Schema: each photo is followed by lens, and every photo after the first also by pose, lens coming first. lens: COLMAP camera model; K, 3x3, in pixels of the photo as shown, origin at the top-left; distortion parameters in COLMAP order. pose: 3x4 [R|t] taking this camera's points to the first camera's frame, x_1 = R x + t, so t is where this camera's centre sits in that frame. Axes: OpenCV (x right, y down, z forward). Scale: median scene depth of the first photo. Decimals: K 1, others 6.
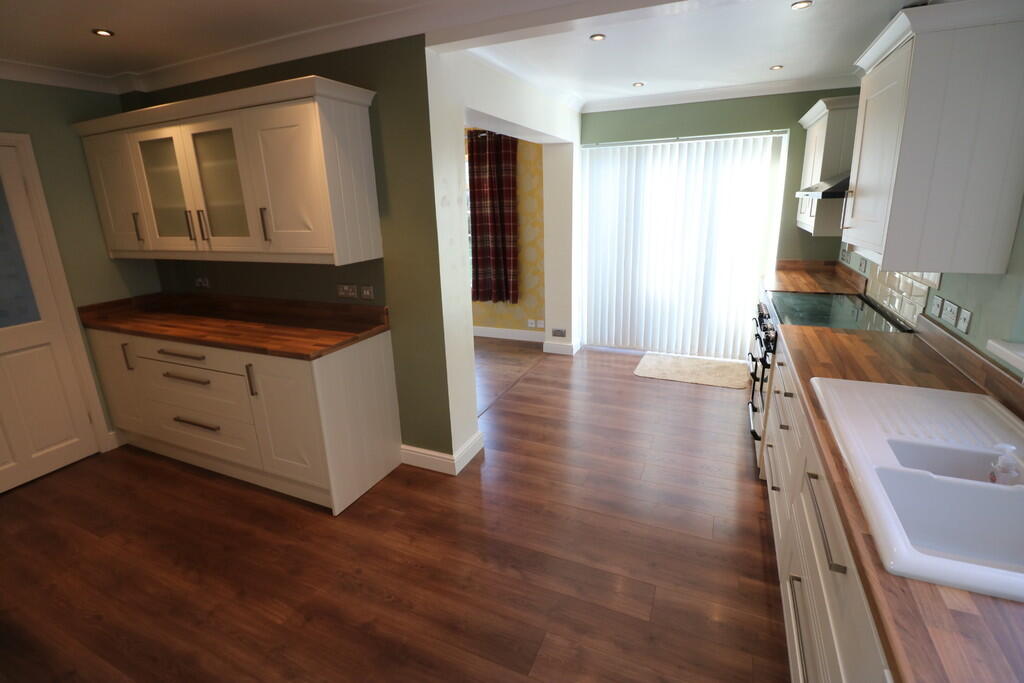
lens RADIAL K [[472.7, 0, 510.0], [0, 472.7, 331.3], [0, 0, 1]] dist [0.001195, -0.011036]
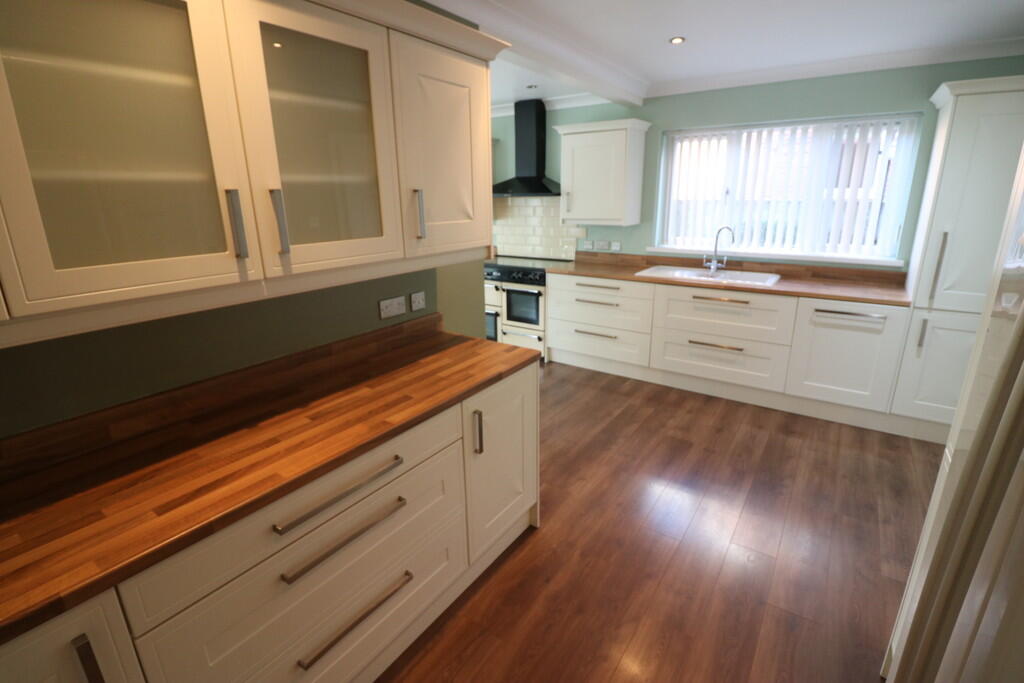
lens RADIAL K [[472.7, 0, 510.0], [0, 472.7, 331.3], [0, 0, 1]] dist [0.001195, -0.011036]
pose [[0.189107, -0.243397, 0.951313, -1.071636], [0.267513, 0.944919, 0.188584, -0.146725], [-0.944815, 0.218827, 0.243803, 0.681718]]
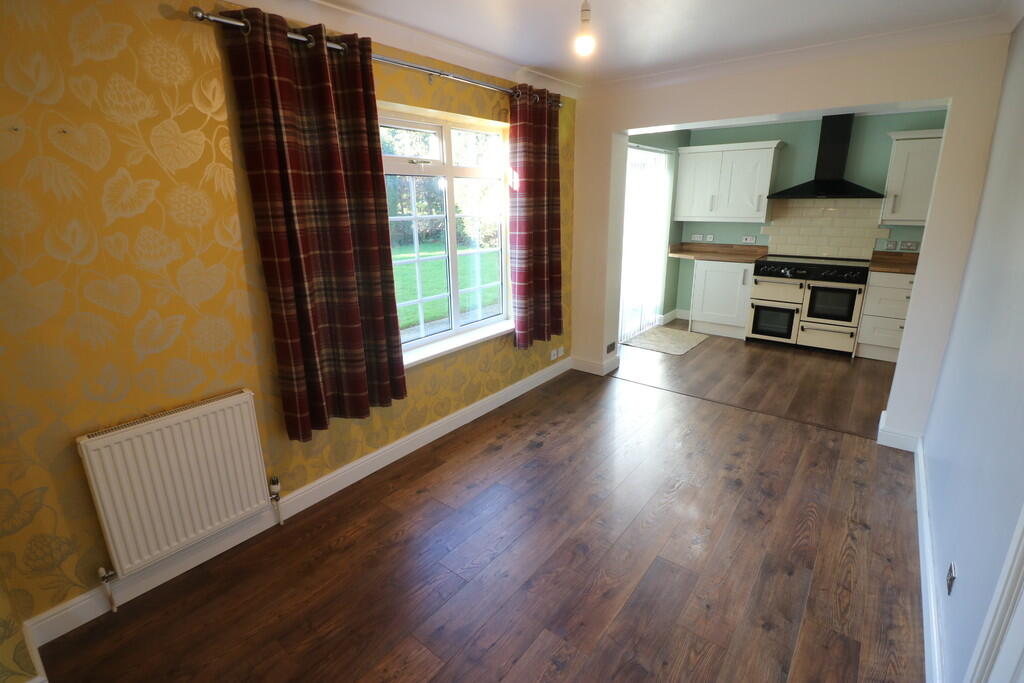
lens RADIAL K [[472.7, 0, 510.0], [0, 472.7, 331.3], [0, 0, 1]] dist [0.001195, -0.011036]
pose [[0.243810, -0.234327, 0.941088, -1.404330], [0.262423, 0.950112, 0.168587, -0.411515], [-0.933644, 0.205860, 0.293140, 1.650536]]
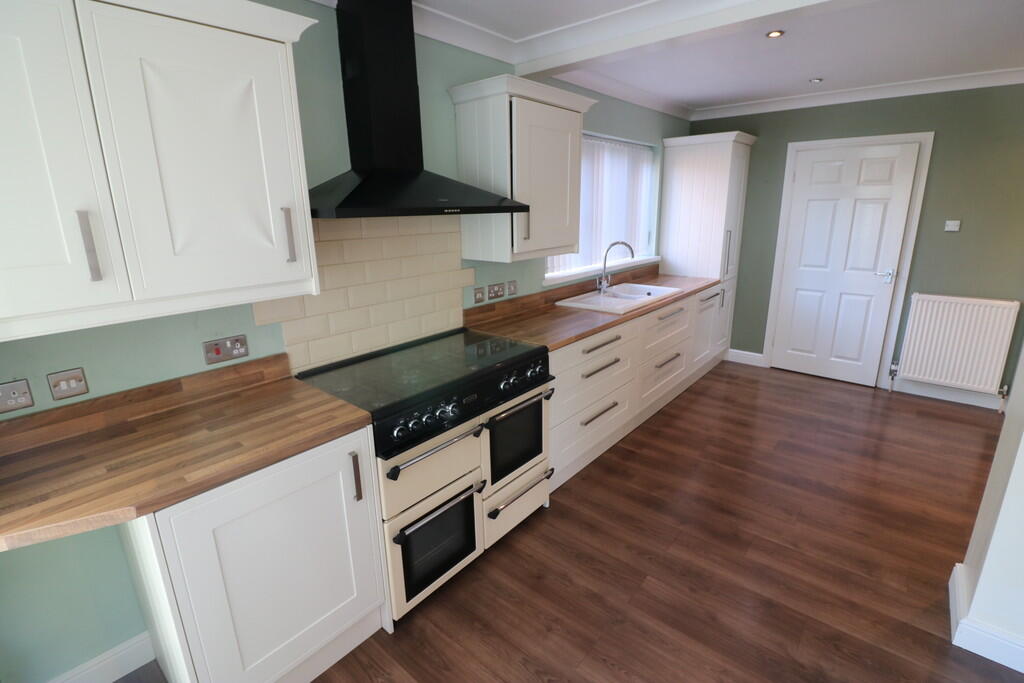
lens RADIAL K [[472.7, 0, 510.0], [0, 472.7, 331.3], [0, 0, 1]] dist [0.001195, -0.011036]
pose [[-0.959141, -0.023638, 0.281939, 0.342914], [0.121220, 0.866073, 0.484998, -0.457172], [-0.255644, 0.499359, -0.827821, 1.618744]]
